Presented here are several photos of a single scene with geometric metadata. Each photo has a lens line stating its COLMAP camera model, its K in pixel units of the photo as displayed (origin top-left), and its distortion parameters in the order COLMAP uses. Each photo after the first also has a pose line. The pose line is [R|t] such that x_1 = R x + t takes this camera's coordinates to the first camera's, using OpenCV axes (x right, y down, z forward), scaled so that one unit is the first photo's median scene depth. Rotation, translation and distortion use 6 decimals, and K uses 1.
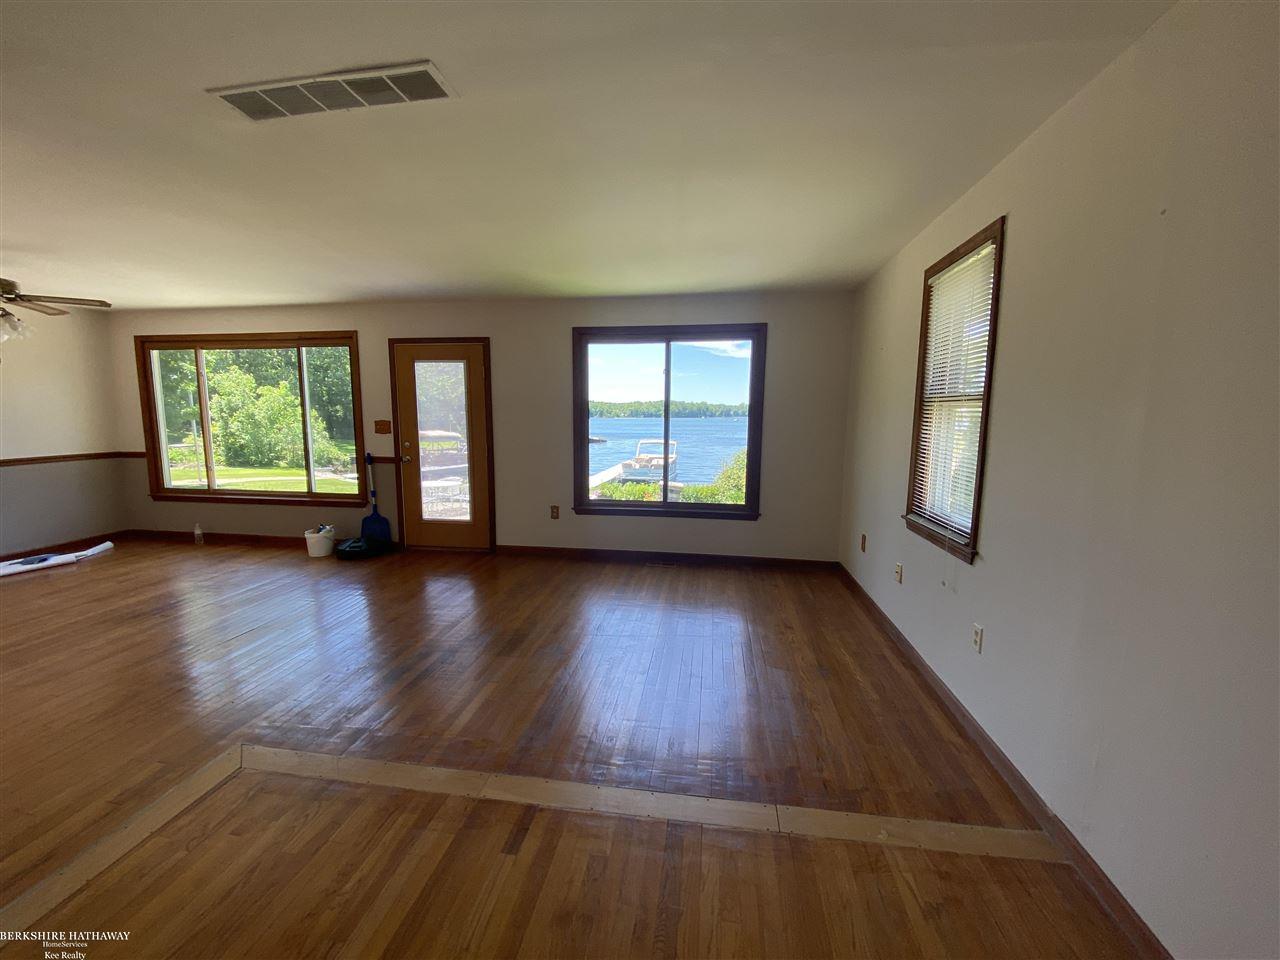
lens RADIAL K [[521.7, 0, 629.4], [0, 521.7, 487.5], [0, 0, 1]] dist [0.030394, -0.024132]
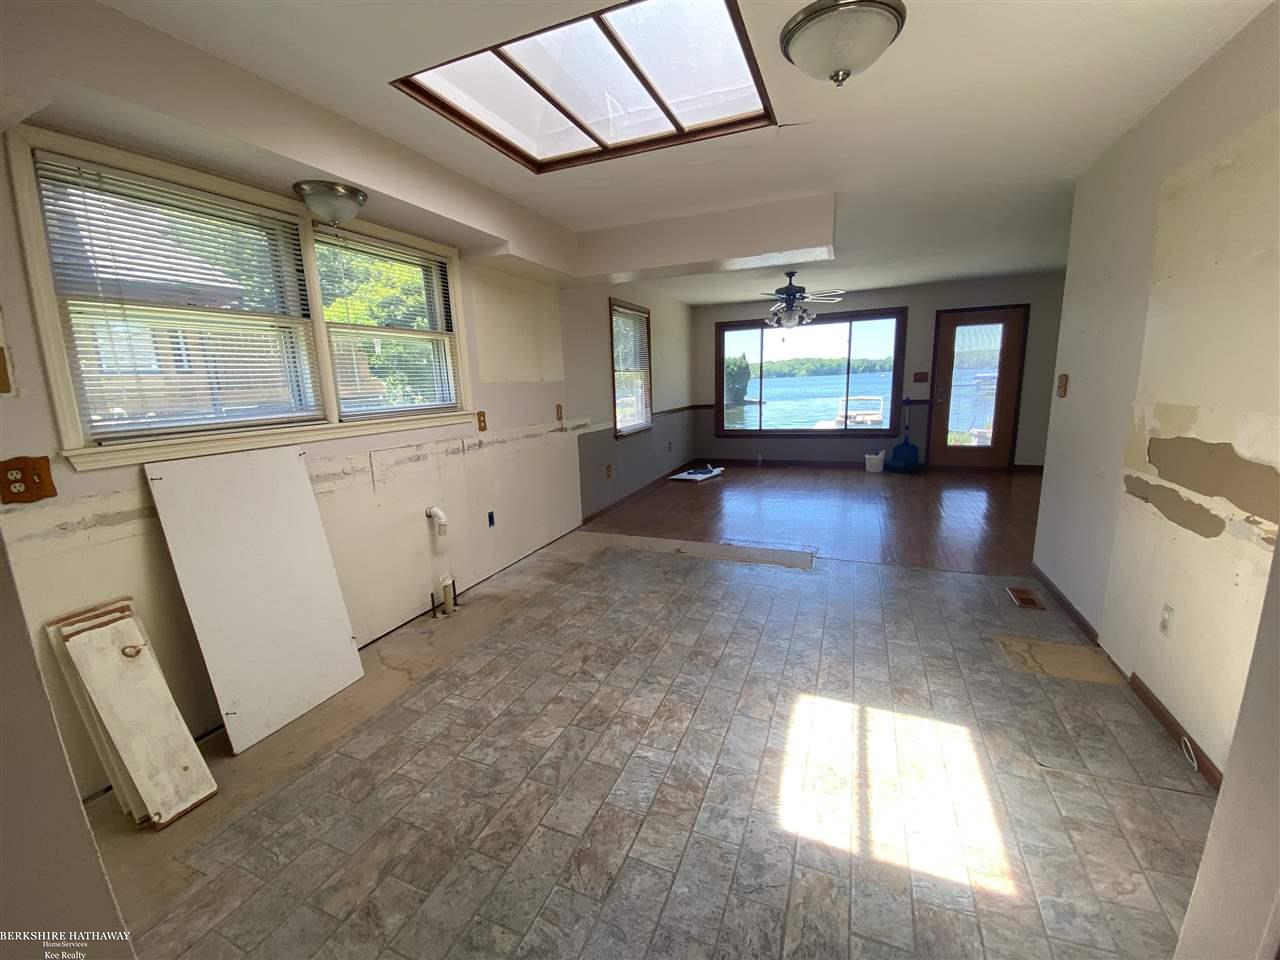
lens RADIAL K [[514.7, 0, 635.2], [0, 514.7, 493.3], [0, 0, 1]] dist [0.035717, -0.020050]
pose [[0.974372, 0.005207, -0.224884, -0.903318], [0.012858, 0.996808, 0.078791, 0.069567], [0.224577, -0.079663, 0.971195, -0.505512]]
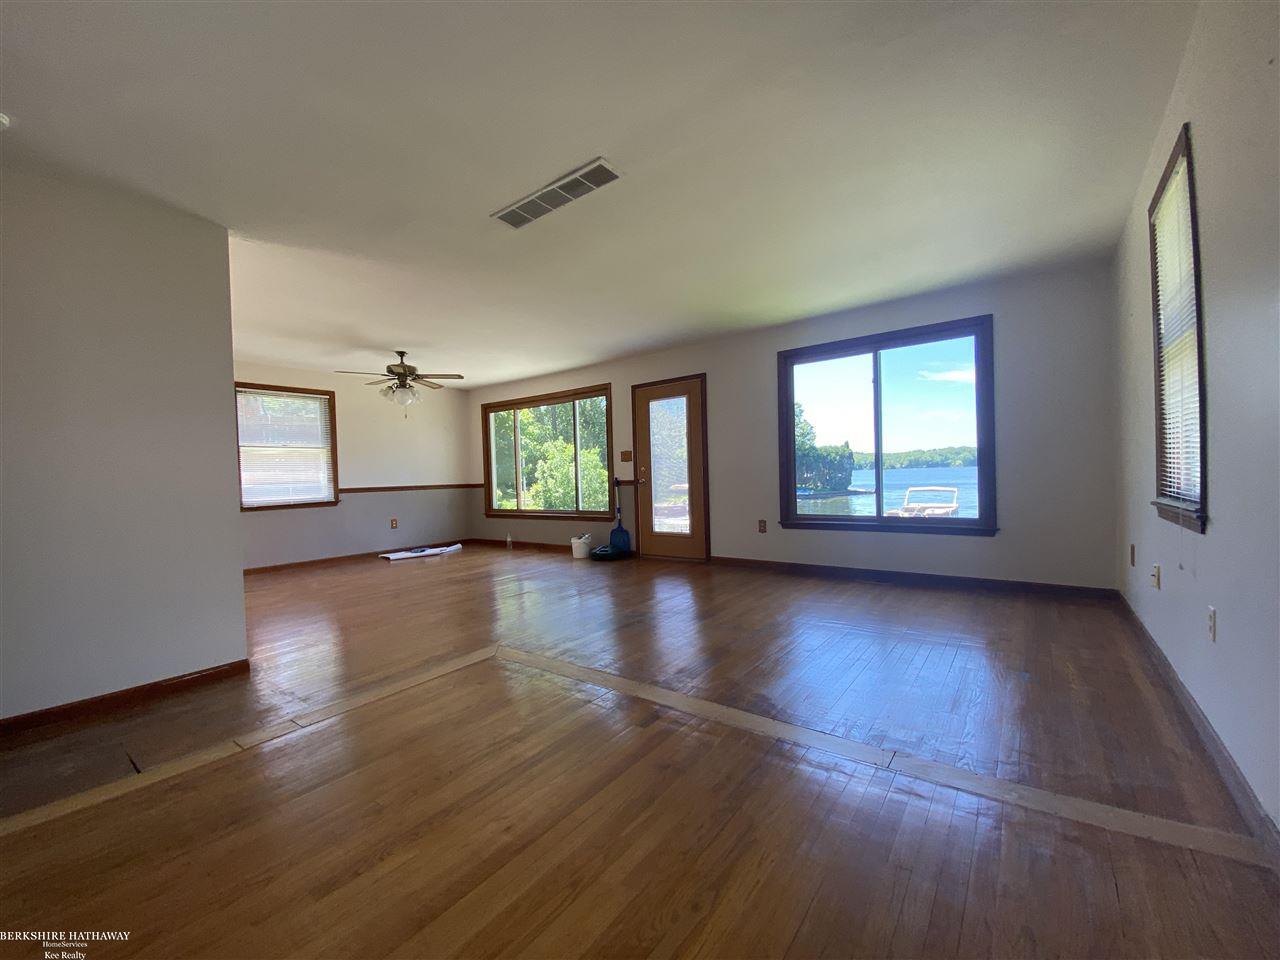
lens RADIAL K [[514.7, 0, 635.2], [0, 514.7, 493.3], [0, 0, 1]] dist [0.035717, -0.020050]
pose [[0.884290, -0.016846, -0.466635, 0.114974], [-0.027871, 0.995663, -0.088763, 0.080952], [0.466106, 0.091497, 0.879985, -0.050545]]
